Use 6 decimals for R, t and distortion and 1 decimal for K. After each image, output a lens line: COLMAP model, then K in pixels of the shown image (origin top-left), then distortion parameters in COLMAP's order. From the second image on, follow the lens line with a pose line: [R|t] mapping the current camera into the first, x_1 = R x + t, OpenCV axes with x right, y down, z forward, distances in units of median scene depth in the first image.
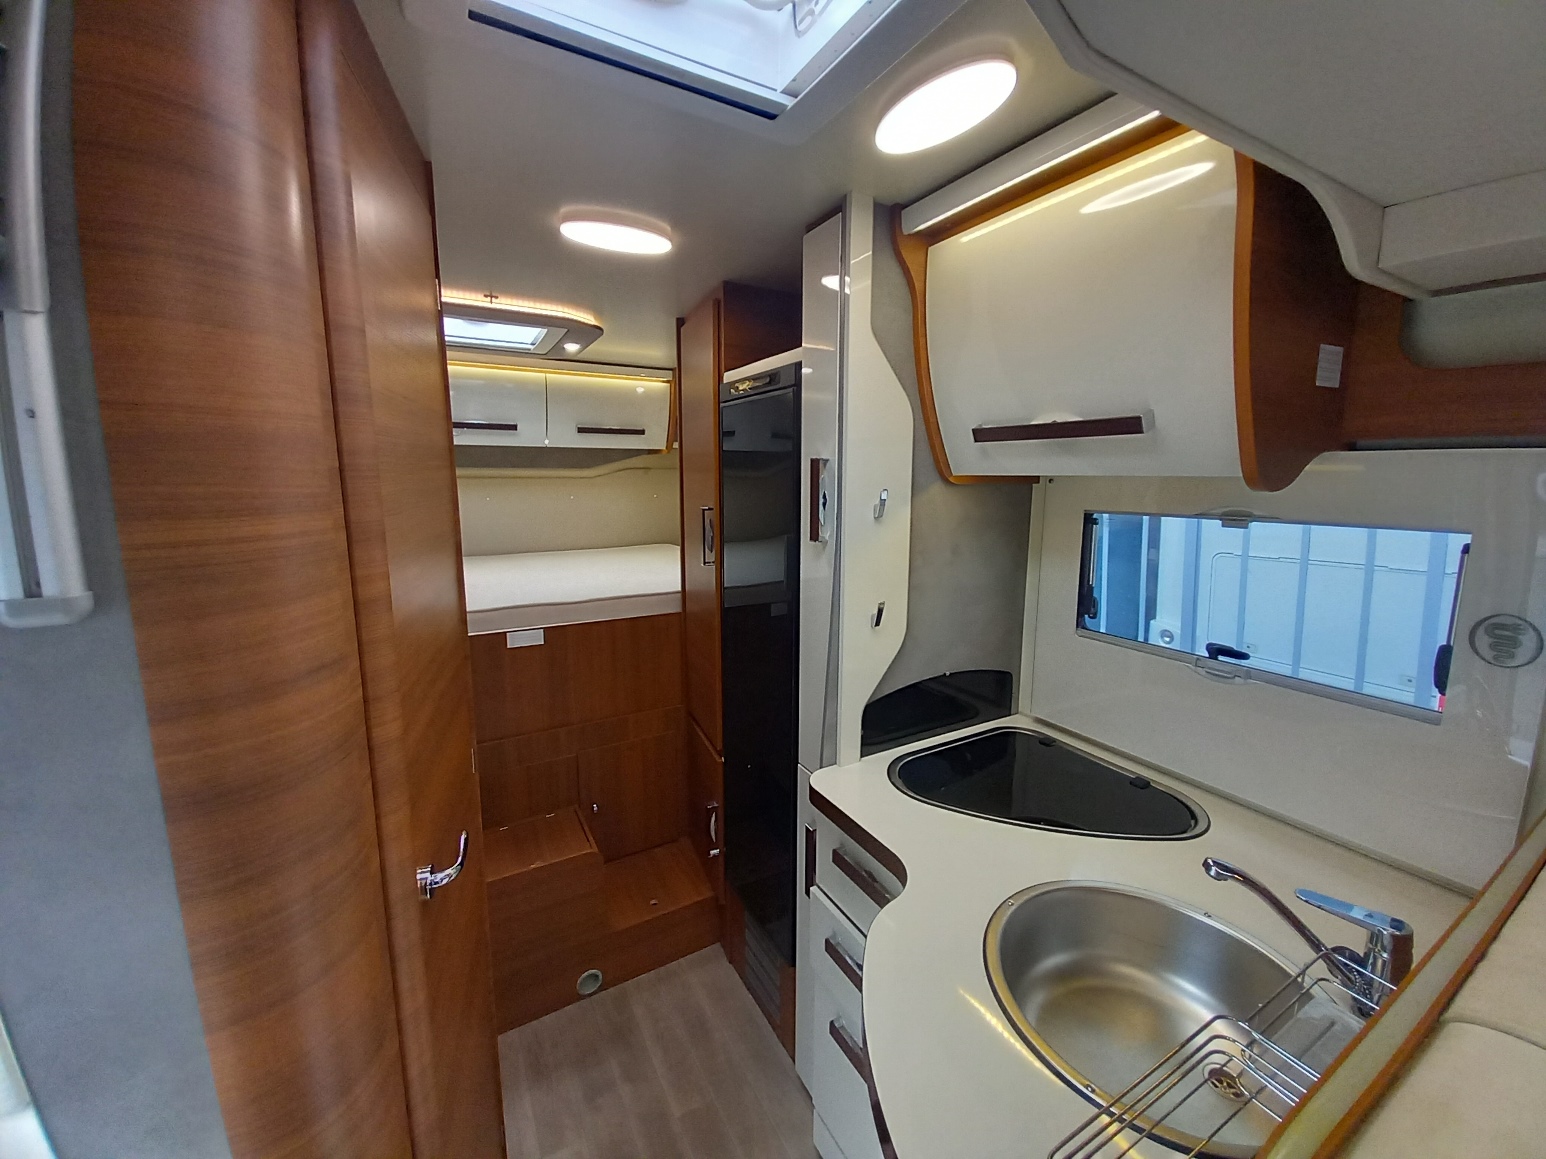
lens RADIAL K [[615.0, 0, 773.5], [0, 615.0, 565.9], [0, 0, 1]] dist [0.029829, -0.018927]
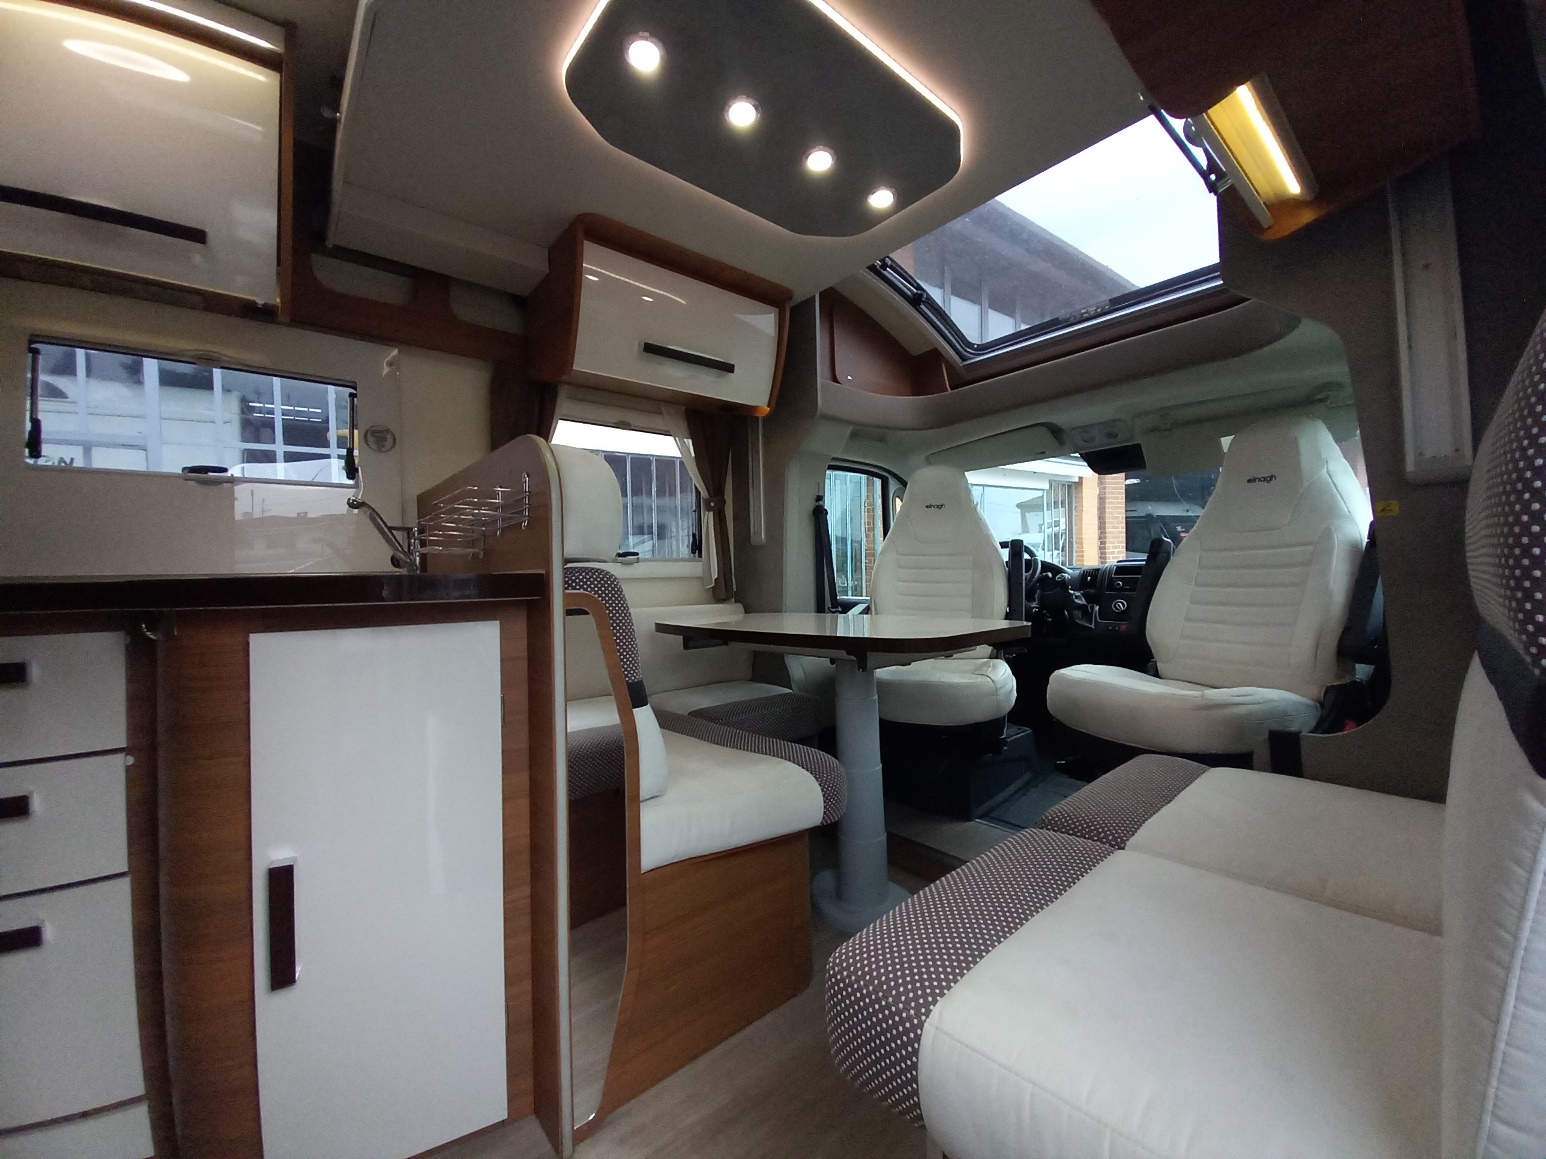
lens RADIAL K [[615.0, 0, 773.5], [0, 615.0, 565.9], [0, 0, 1]] dist [0.029829, -0.018927]
pose [[-0.201049, 0.007498, 0.979553, -0.489257], [0.171942, 0.984716, 0.027753, 0.320202], [-0.964373, 0.174006, -0.199265, 0.108185]]
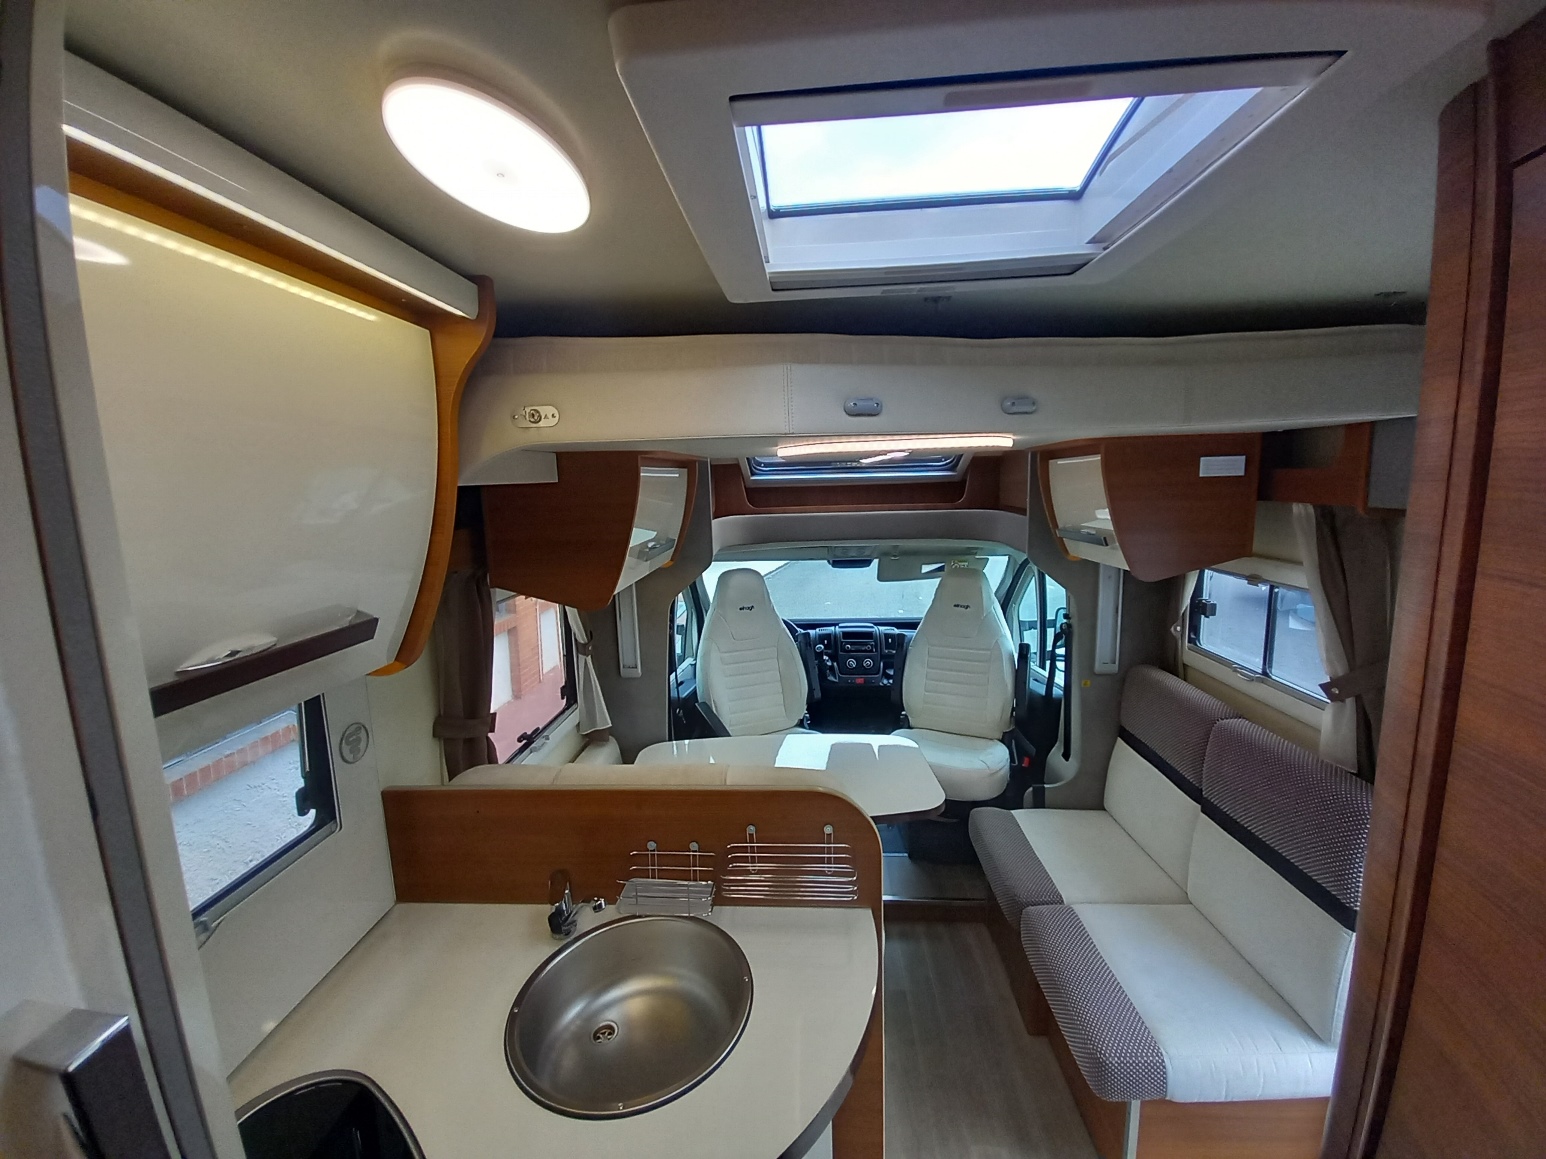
lens RADIAL K [[615.0, 0, 773.5], [0, 615.0, 565.9], [0, 0, 1]] dist [0.029829, -0.018927]
pose [[-0.835085, -0.053709, 0.547493, -0.149670], [0.110326, 0.958653, 0.262322, -0.236558], [-0.538945, 0.279464, -0.794631, 0.682528]]
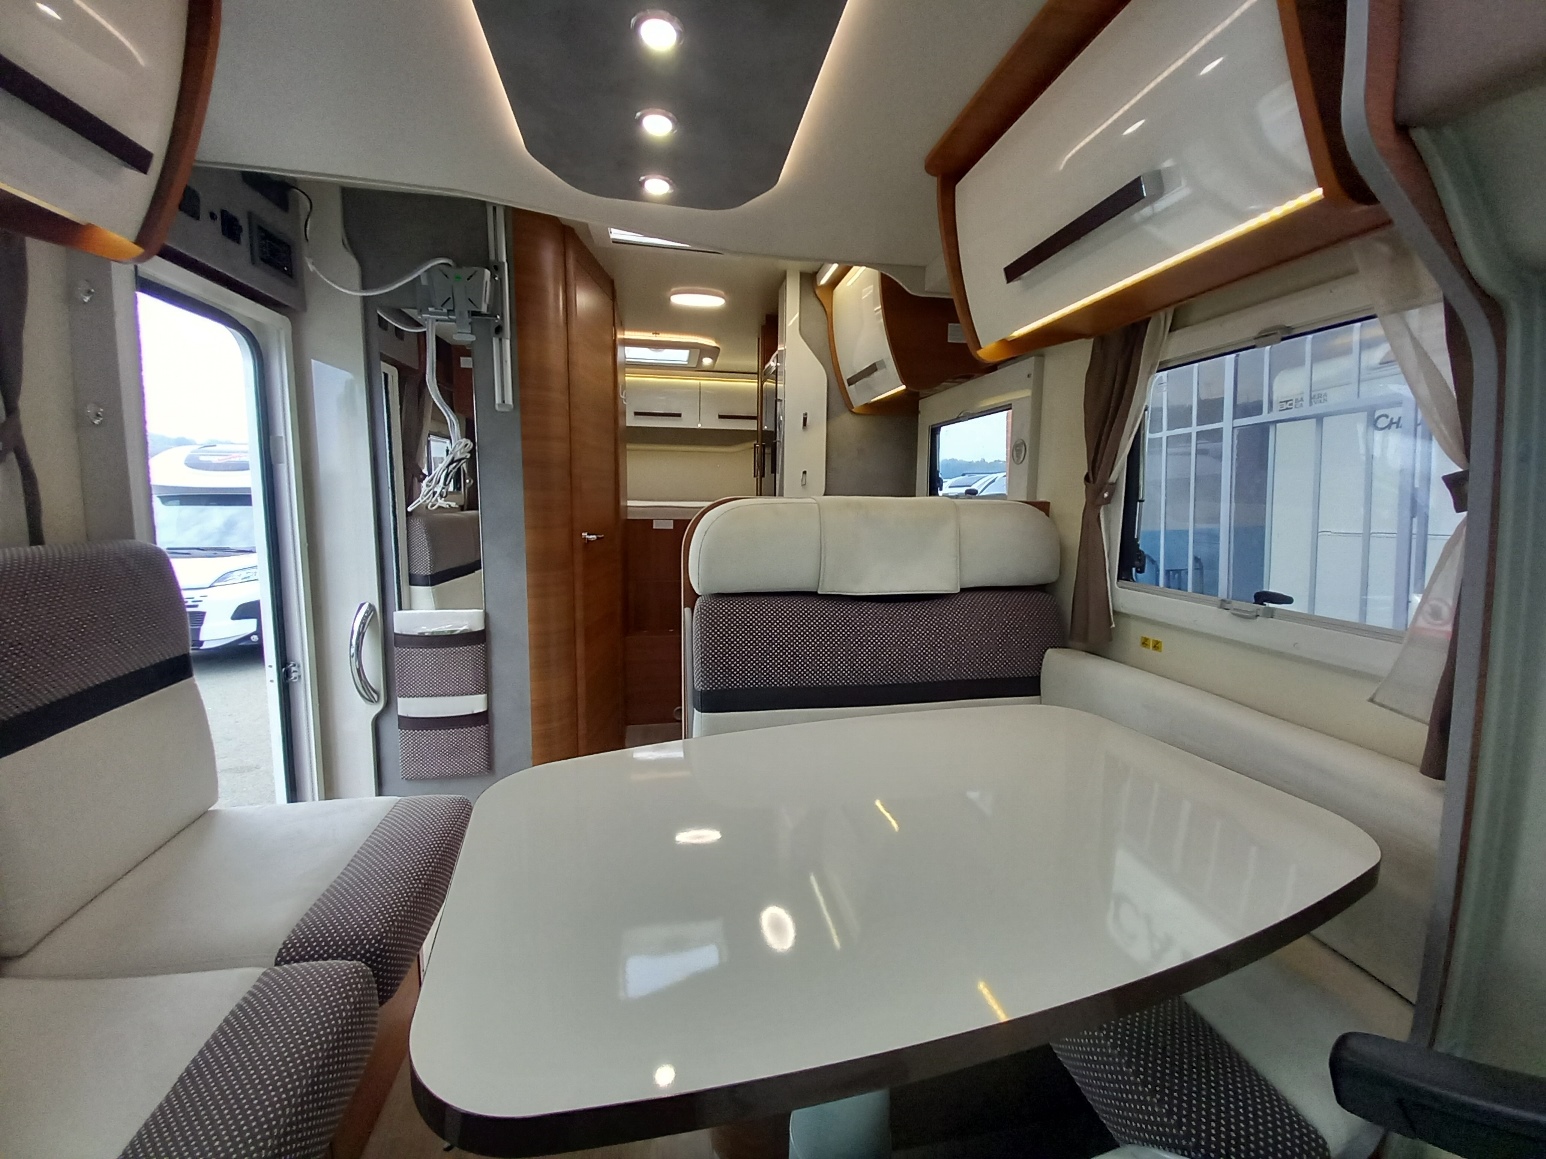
lens RADIAL K [[615.0, 0, 773.5], [0, 615.0, 565.9], [0, 0, 1]] dist [0.029829, -0.018927]
pose [[0.945606, 0.045885, -0.322063, 0.498294], [-0.059597, 0.997682, -0.032839, 0.293737], [0.319809, 0.050247, 0.946149, -0.593360]]
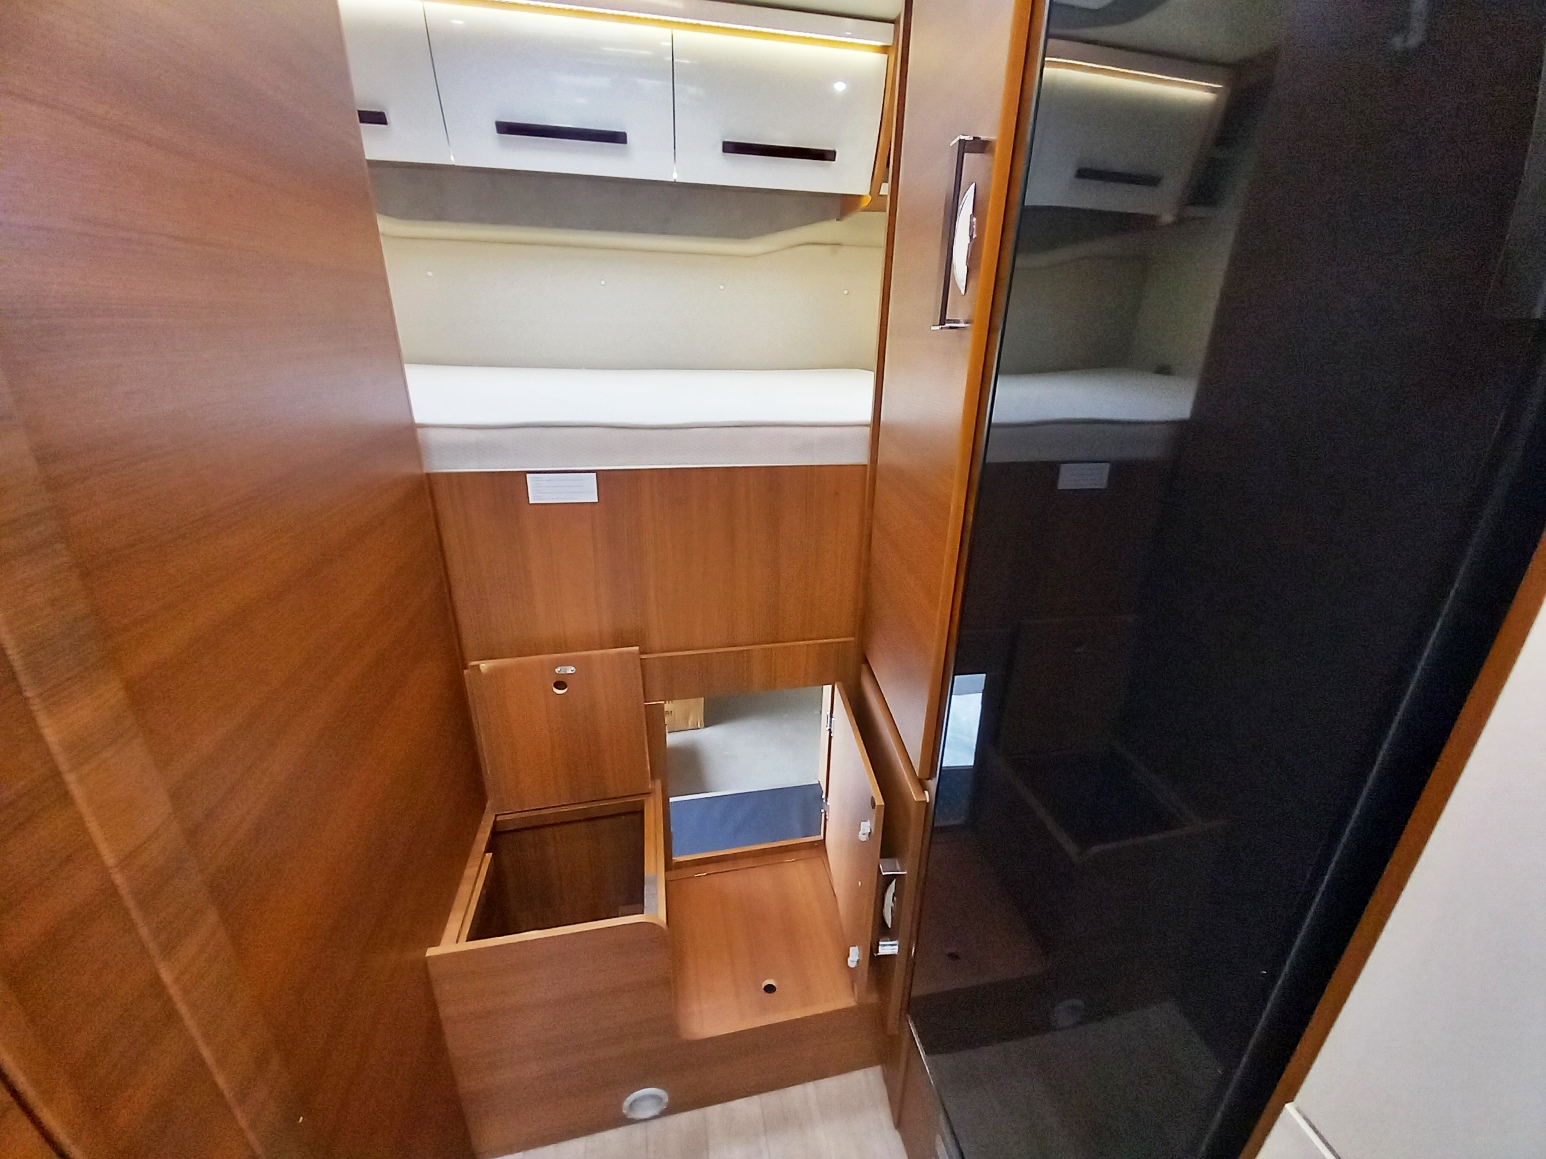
lens RADIAL K [[615.0, 0, 773.5], [0, 615.0, 565.9], [0, 0, 1]] dist [0.029829, -0.018927]
pose [[0.953025, 0.123213, -0.276697, -0.089604], [-0.065567, 0.975783, 0.208684, 0.065535], [0.295709, -0.180739, 0.938024, 0.597254]]
